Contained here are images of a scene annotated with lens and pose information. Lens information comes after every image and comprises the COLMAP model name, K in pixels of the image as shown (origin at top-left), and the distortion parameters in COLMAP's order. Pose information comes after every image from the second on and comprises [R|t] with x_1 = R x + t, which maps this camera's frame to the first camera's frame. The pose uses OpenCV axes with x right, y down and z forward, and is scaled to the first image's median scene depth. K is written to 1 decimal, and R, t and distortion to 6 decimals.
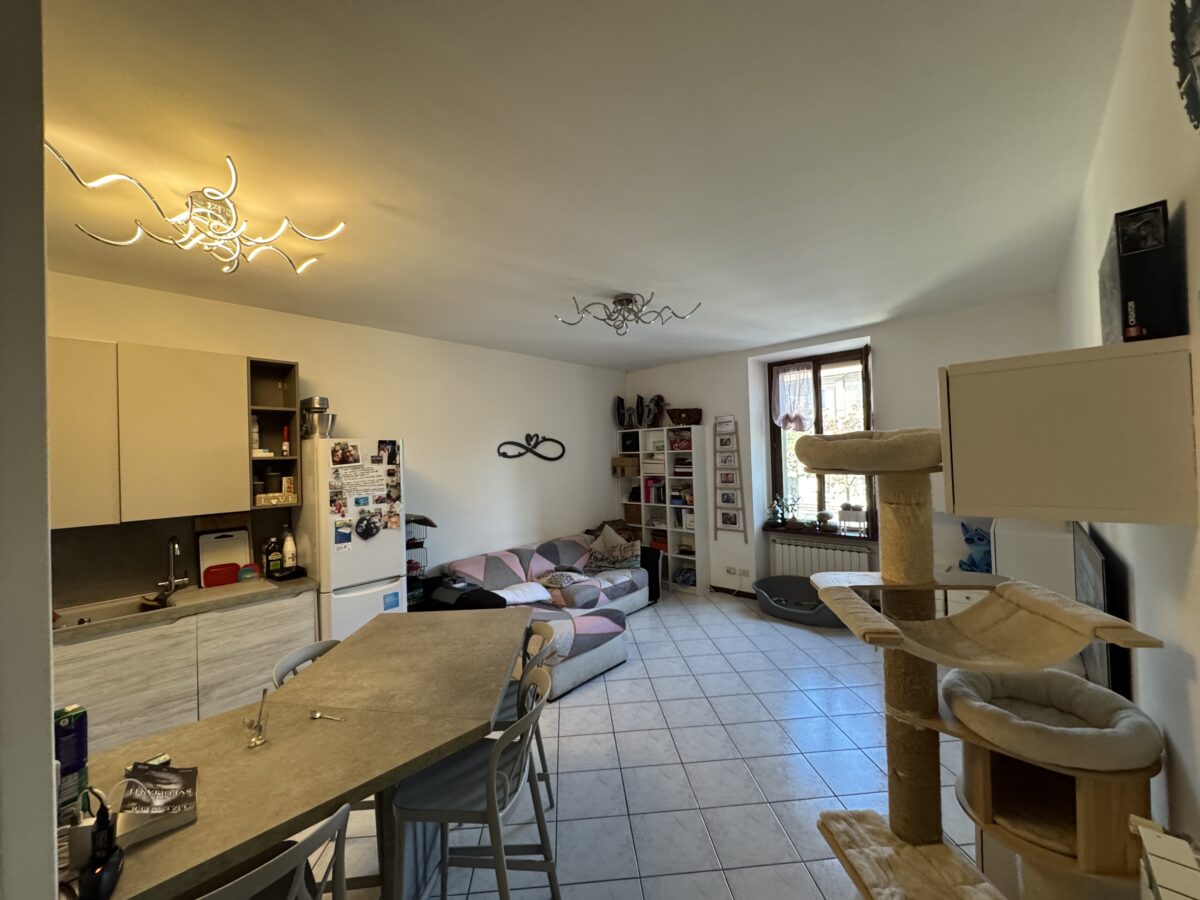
lens RADIAL K [[479.3, 0, 599.1], [0, 479.3, 449.1], [0, 0, 1]] dist [-0.000941, 0.000142]
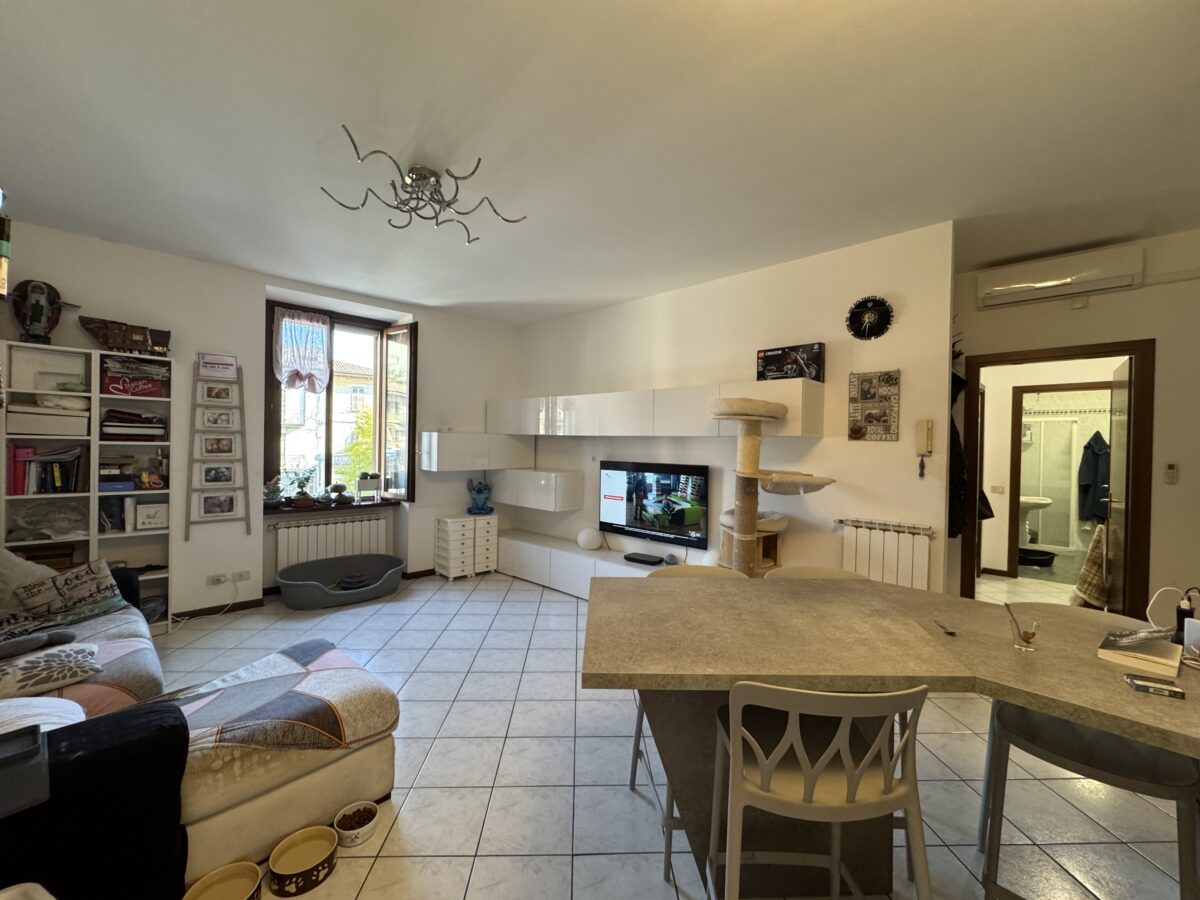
lens RADIAL K [[479.3, 0, 599.1], [0, 479.3, 449.1], [0, 0, 1]] dist [-0.000941, 0.000142]
pose [[0.033834, 0.023189, 0.999158, -0.419949], [-0.030980, 0.999275, -0.022143, 0.066912], [-0.998947, -0.030205, 0.034528, 0.450857]]
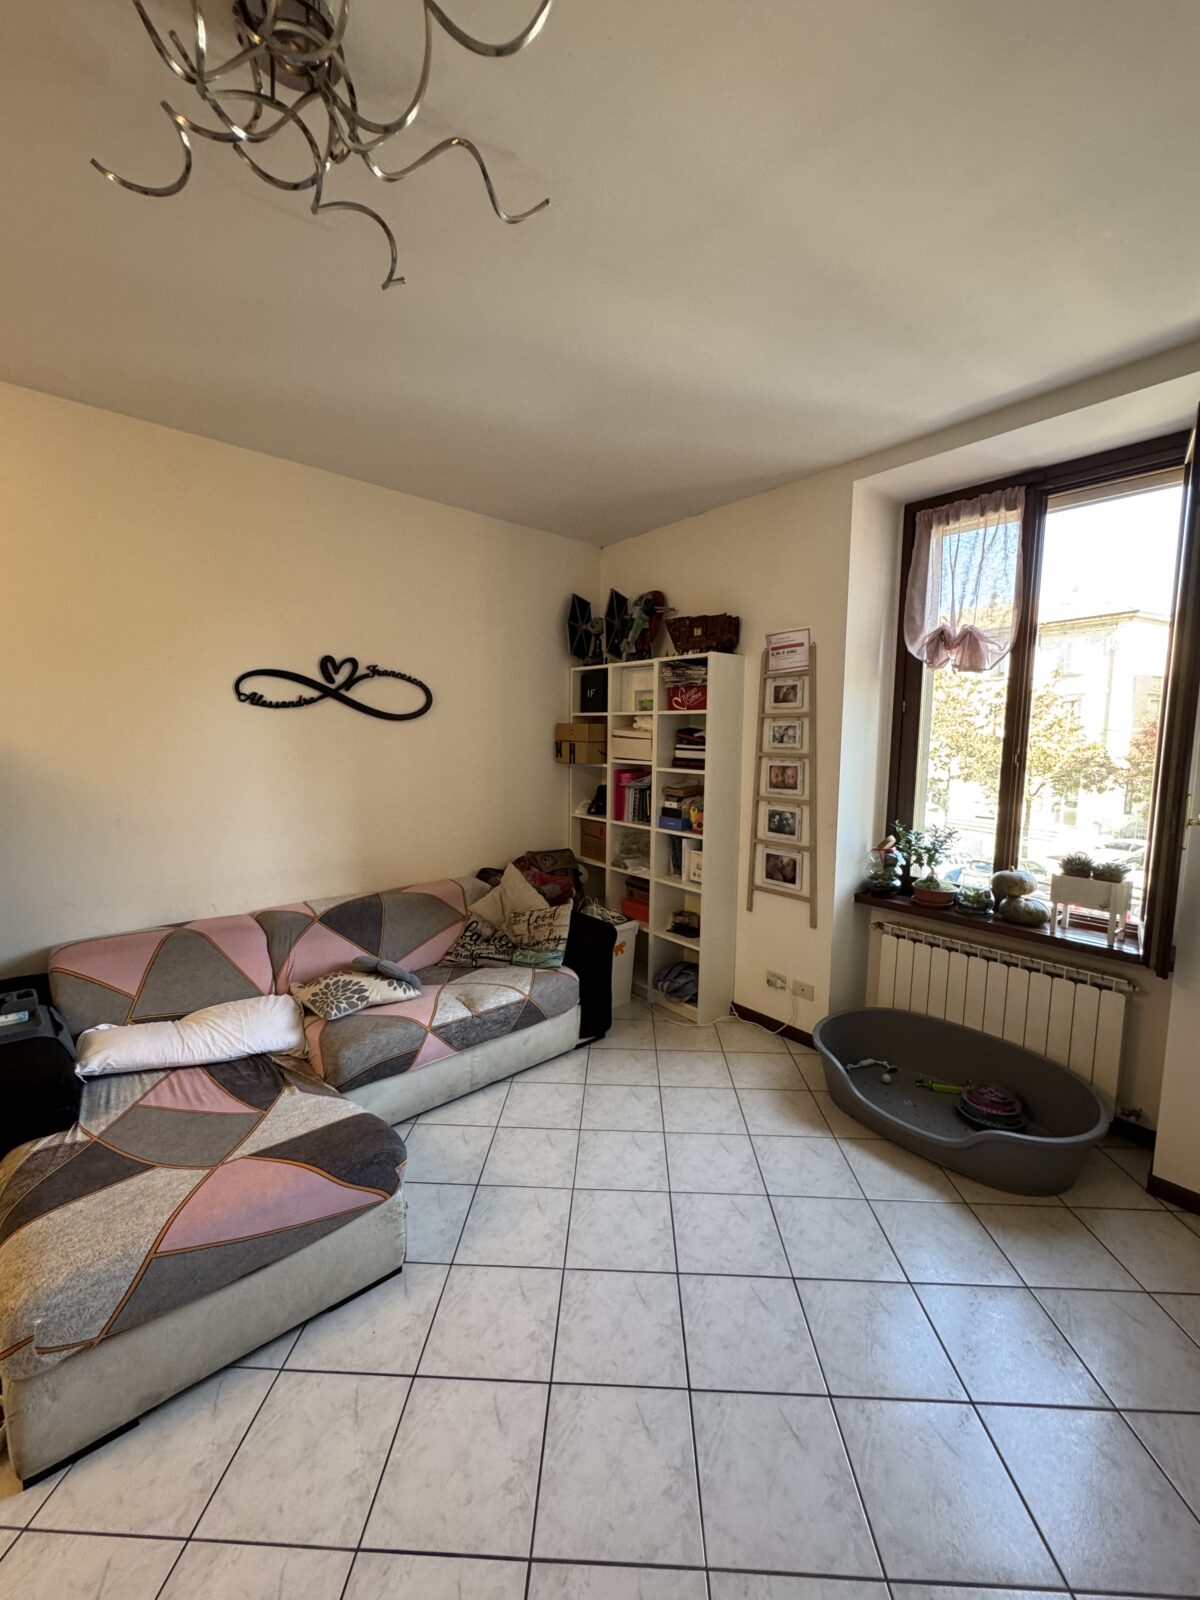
lens RADIAL K [[639.1, 0, 600.0], [0, 639.1, 800.0], [0, 0, 1]] dist [-0.000941, 0.000142]
pose [[0.992912, 0.054128, -0.105812, 0.171687], [-0.041507, 0.992141, 0.118042, 0.020138], [0.111370, -0.112814, 0.987355, 0.421132]]
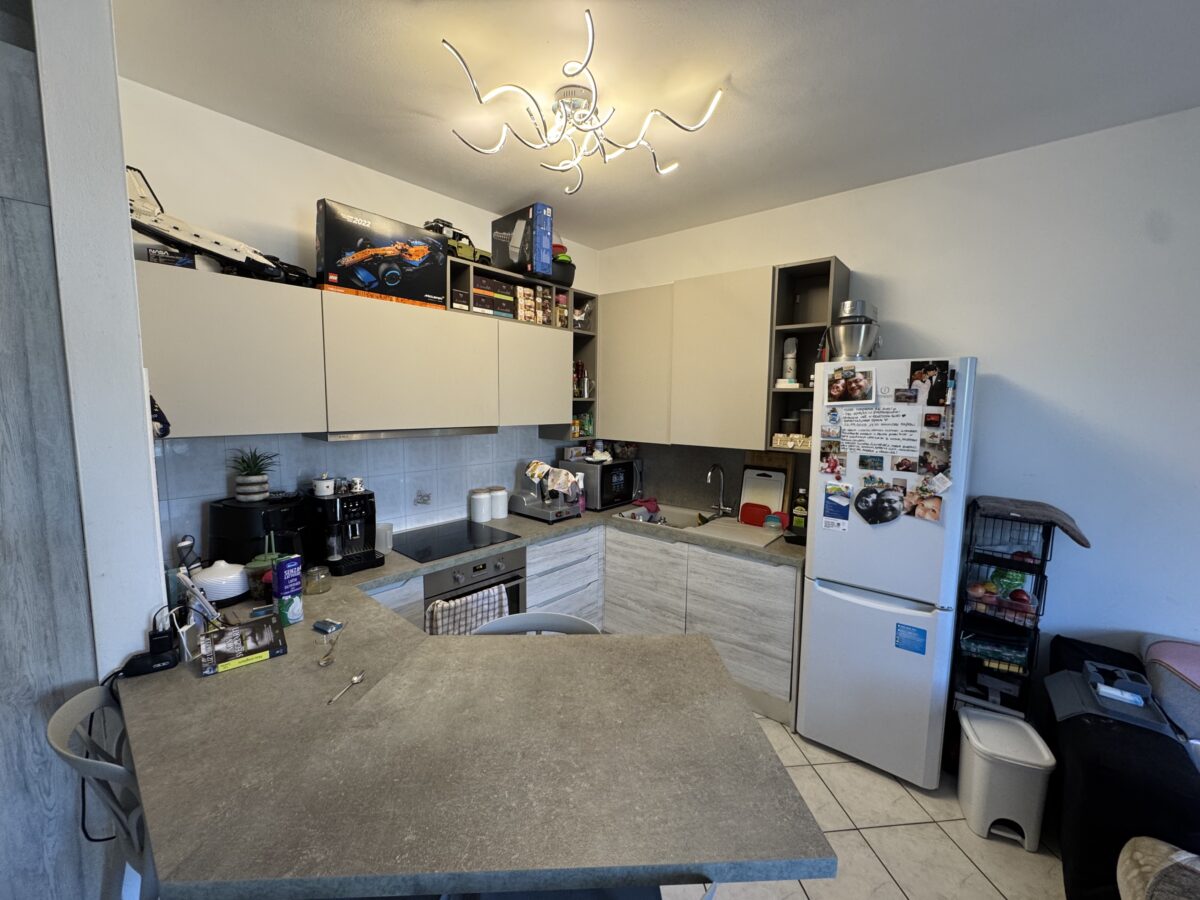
lens RADIAL K [[479.3, 0, 599.1], [0, 479.3, 449.1], [0, 0, 1]] dist [-0.000941, 0.000142]
pose [[0.034562, 0.135312, -0.990200, 0.065491], [-0.000185, 0.990793, 0.135387, 0.004868], [0.999403, -0.004496, 0.034269, 0.386050]]
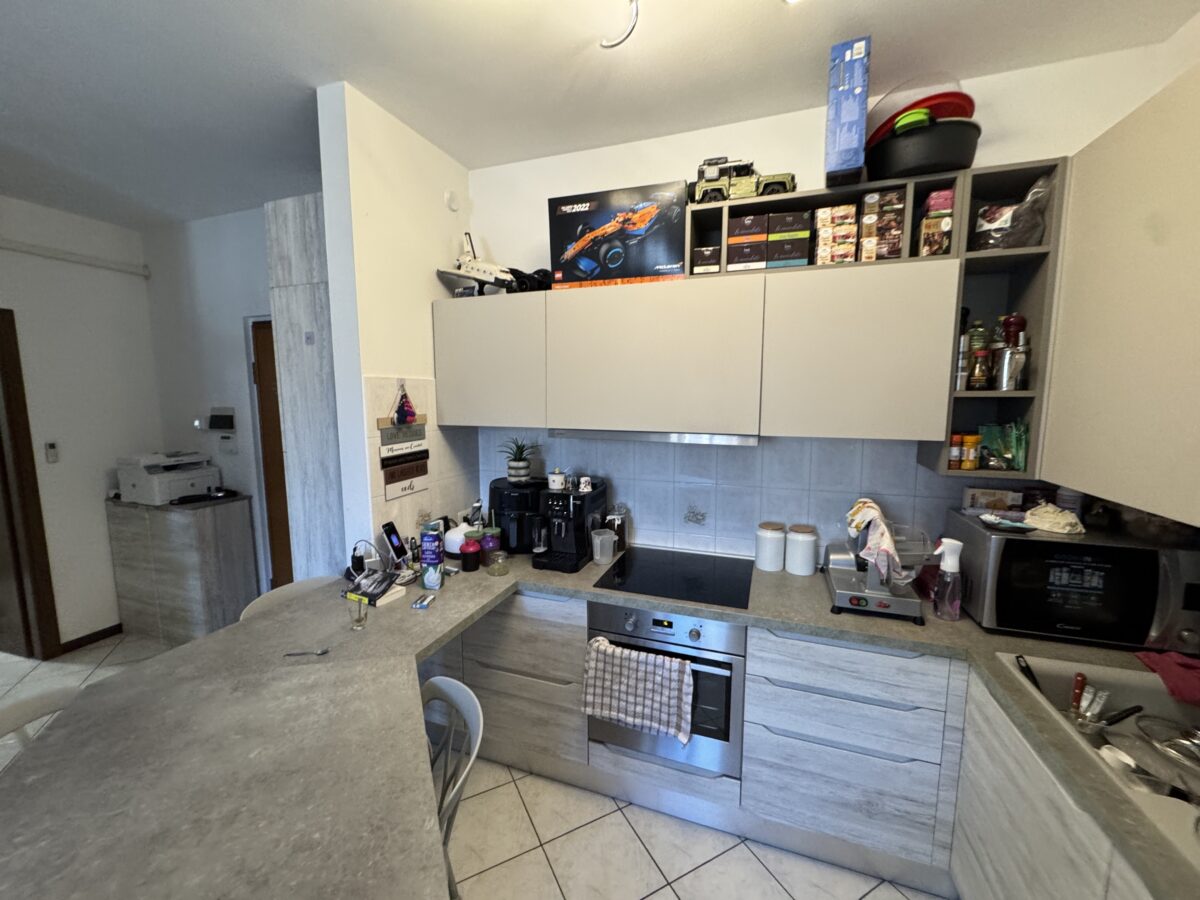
lens RADIAL K [[479.3, 0, 599.1], [0, 479.3, 449.1], [0, 0, 1]] dist [-0.000941, 0.000142]
pose [[-0.918007, 0.078056, -0.388806, -0.207213], [0.034989, 0.992556, 0.116652, 0.015561], [0.395017, 0.093484, -0.913905, 0.563567]]
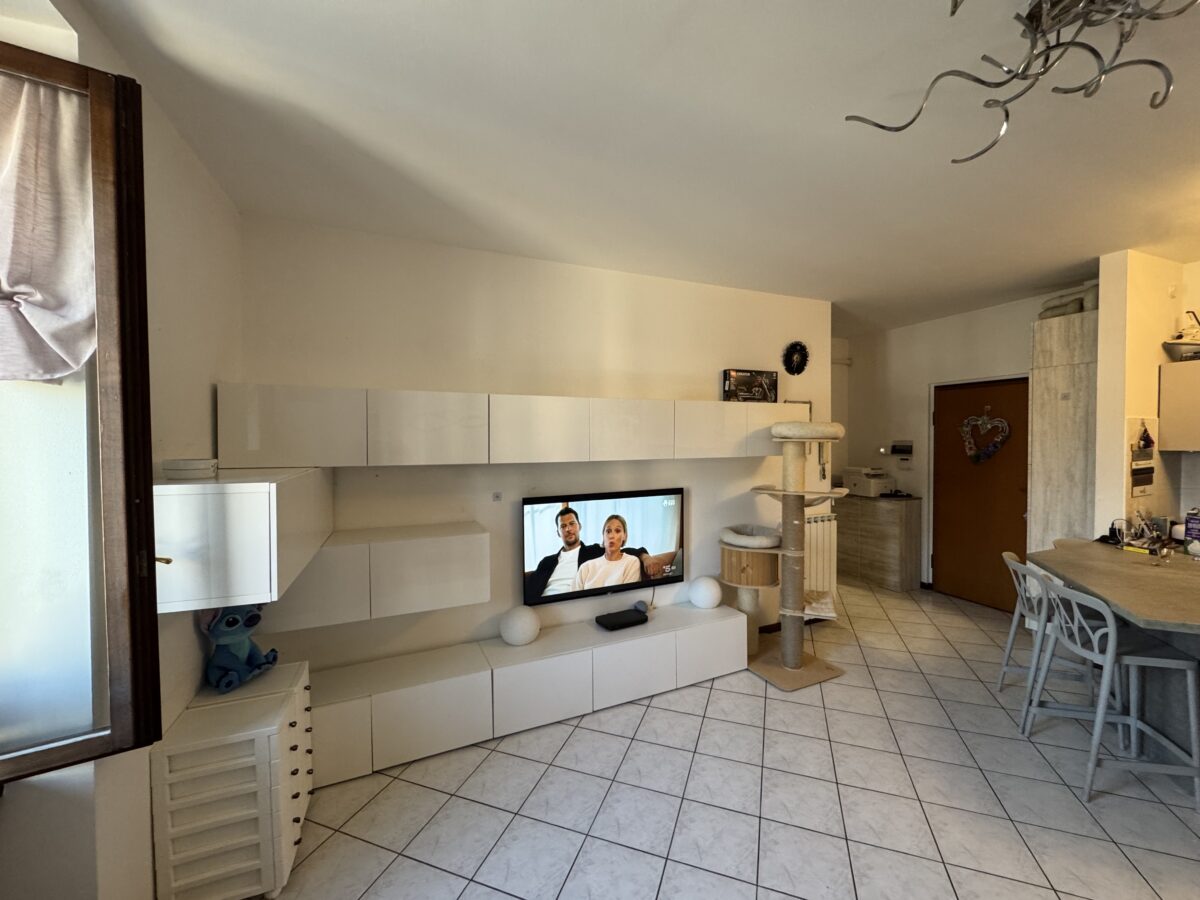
lens RADIAL K [[479.9, 0, 600.0], [0, 479.9, 450.0], [0, 0, 1]] dist [-0.001696, -0.000191]
pose [[-0.910268, 0.029588, 0.412961, 0.154013], [0.034086, 0.999413, 0.003527, 0.012378], [-0.412614, 0.017286, -0.910742, 0.957701]]
